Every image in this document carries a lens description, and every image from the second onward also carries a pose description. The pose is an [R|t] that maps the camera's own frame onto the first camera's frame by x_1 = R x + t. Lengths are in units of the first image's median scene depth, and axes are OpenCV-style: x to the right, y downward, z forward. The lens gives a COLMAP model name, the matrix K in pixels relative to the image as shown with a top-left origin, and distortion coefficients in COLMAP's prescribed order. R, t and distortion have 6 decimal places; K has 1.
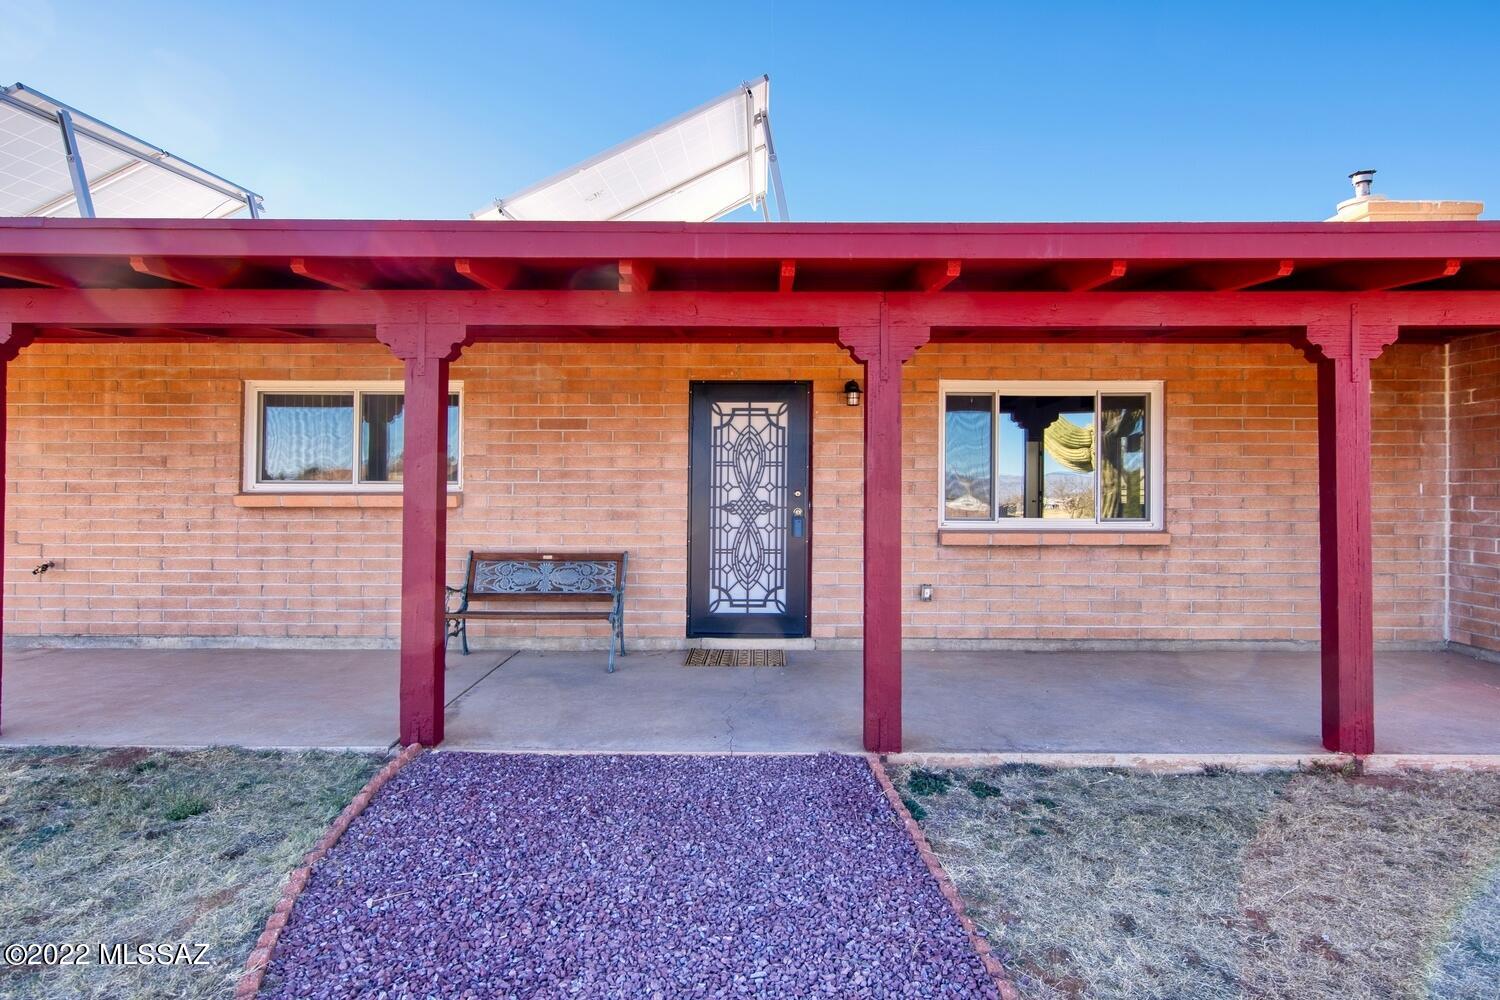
lens RADIAL K [[809.7, 0, 750.1], [0, 809.7, 480.7], [0, 0, 1]] dist [0.000483, 0.000060]
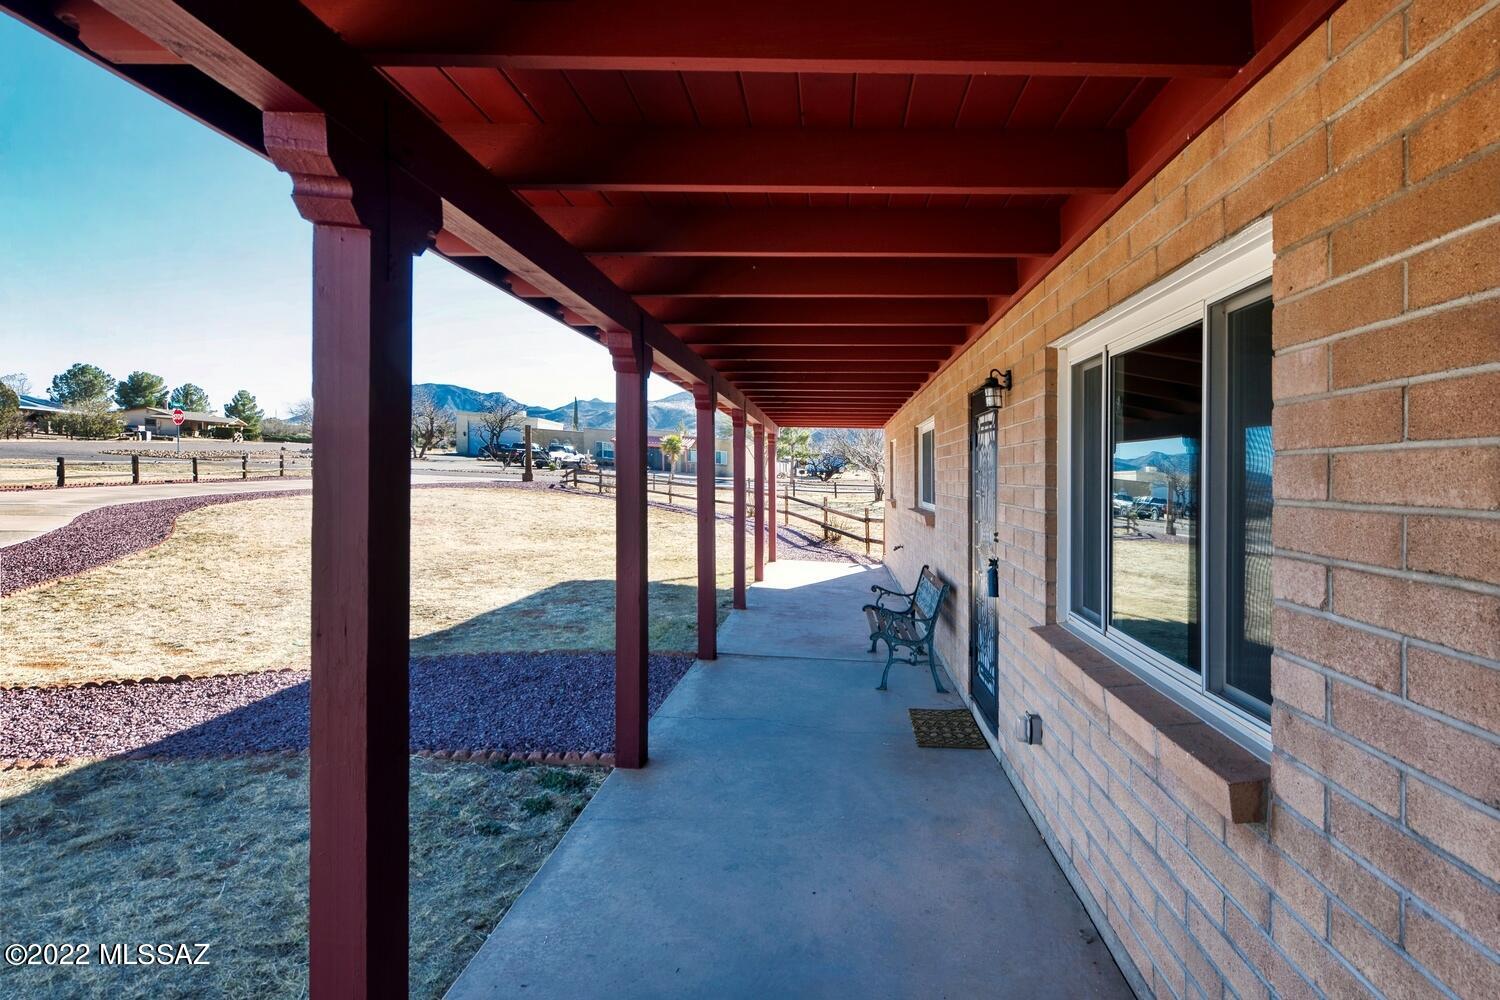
lens RADIAL K [[809.7, 0, 750.1], [0, 809.7, 480.7], [0, 0, 1]] dist [0.000483, 0.000060]
pose [[-0.096952, -0.000394, -0.995289, 0.796002], [0.022492, 0.999744, -0.002587, -0.039904], [0.995035, -0.022637, -0.096918, 0.854548]]
